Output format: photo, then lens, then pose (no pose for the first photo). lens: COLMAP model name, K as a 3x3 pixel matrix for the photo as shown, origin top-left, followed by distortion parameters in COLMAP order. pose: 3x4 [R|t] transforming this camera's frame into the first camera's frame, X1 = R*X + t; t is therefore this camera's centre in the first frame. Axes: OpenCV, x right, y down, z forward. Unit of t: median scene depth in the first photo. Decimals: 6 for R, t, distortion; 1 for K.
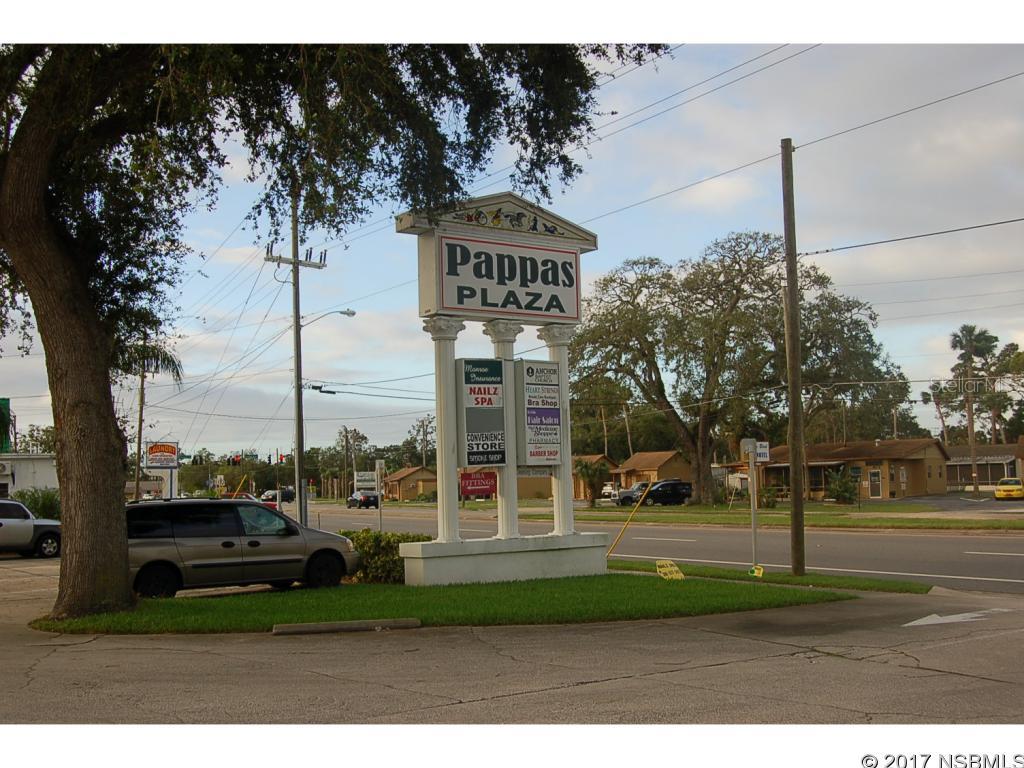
lens RADIAL K [[1143.1, 0, 483.9], [0, 1143.1, 392.1], [0, 0, 1]] dist [-0.046414, 0.000000]
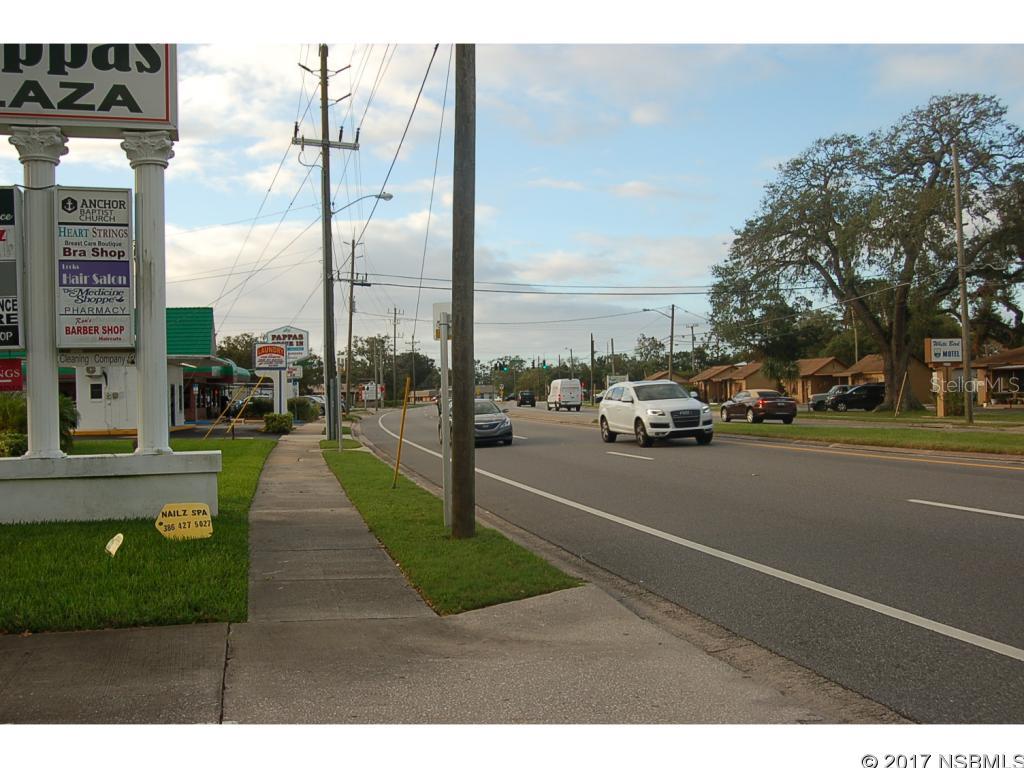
lens RADIAL K [[1002.2, 0, 510.1], [0, 1002.2, 391.2], [0, 0, 1]] dist [-0.063074, 0.000000]
pose [[0.948991, 0.004518, -0.315271, 0.233986], [0.021484, 0.996647, 0.078950, 0.025106], [0.314571, -0.081696, 0.945712, 0.275936]]
